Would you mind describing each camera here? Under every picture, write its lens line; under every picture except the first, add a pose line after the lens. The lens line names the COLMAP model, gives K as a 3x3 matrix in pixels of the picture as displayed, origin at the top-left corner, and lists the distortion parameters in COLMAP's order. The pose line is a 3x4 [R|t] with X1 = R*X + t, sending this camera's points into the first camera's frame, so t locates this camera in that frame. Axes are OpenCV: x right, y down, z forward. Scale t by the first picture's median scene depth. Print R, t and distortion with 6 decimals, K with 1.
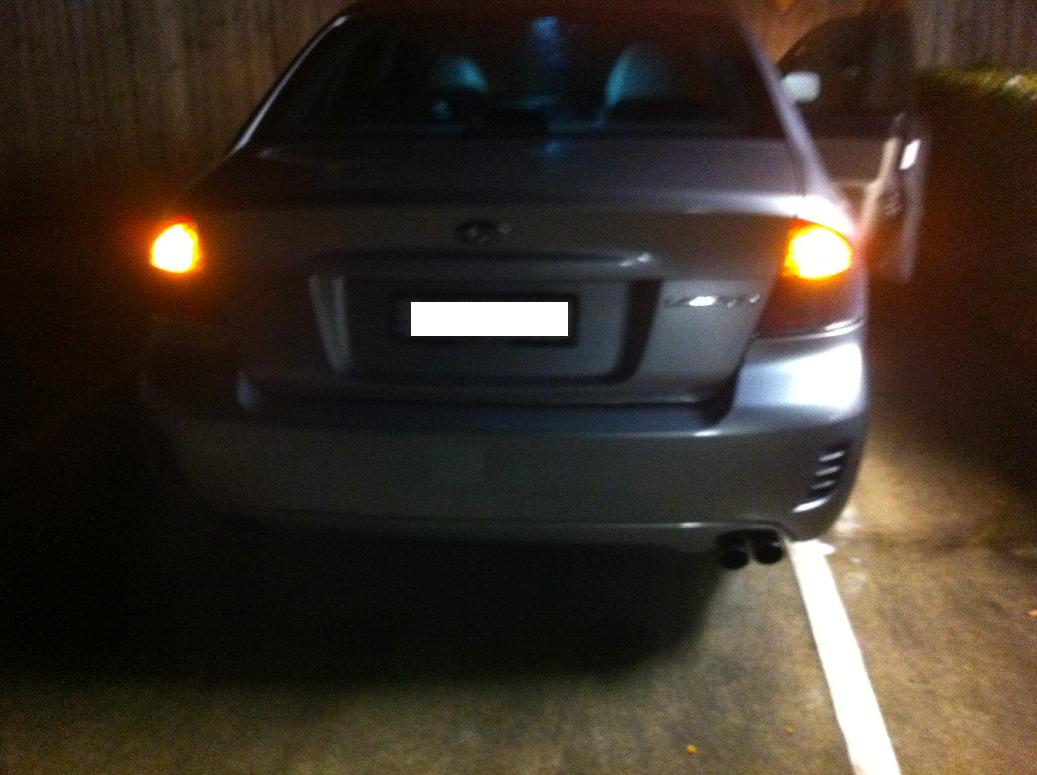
lens RADIAL K [[946.0, 0, 519.2], [0, 946.0, 391.9], [0, 0, 1]] dist [-0.031184, 0.006691]
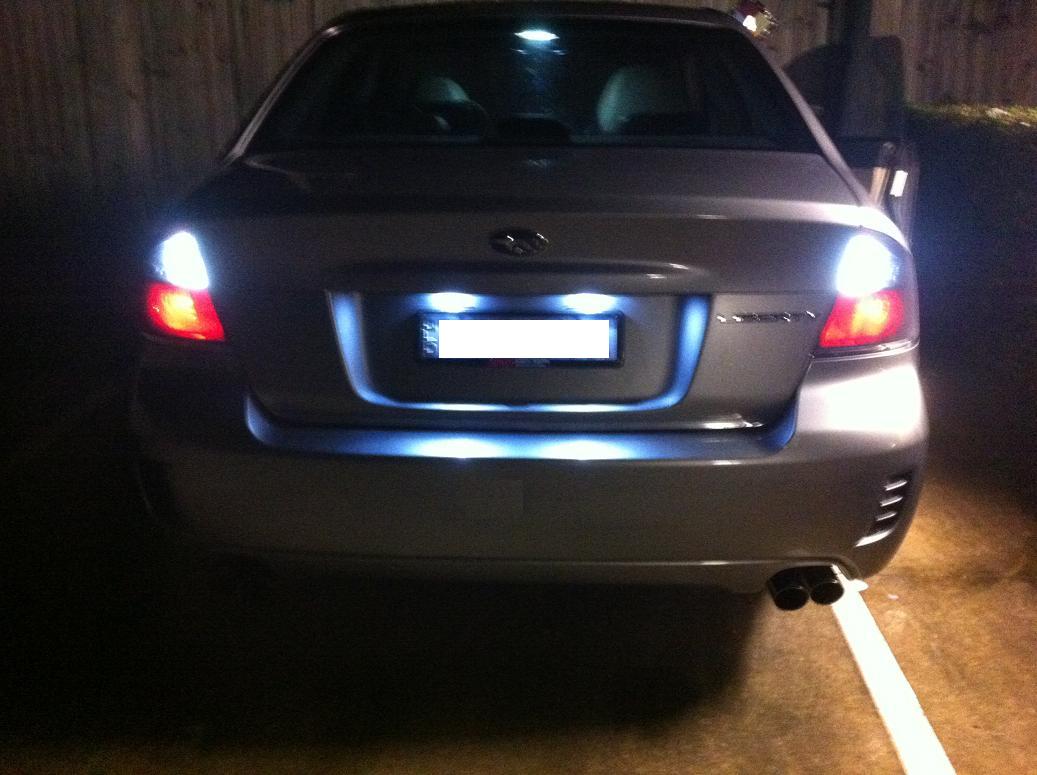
lens RADIAL K [[946.0, 0, 526.4], [0, 946.0, 393.3], [0, 0, 1]] dist [-0.031184, 0.006691]
pose [[0.998302, -0.005135, 0.058023, -0.075409], [0.007348, 0.999251, -0.037991, 0.009591], [-0.057784, 0.038353, 0.997592, 0.084422]]
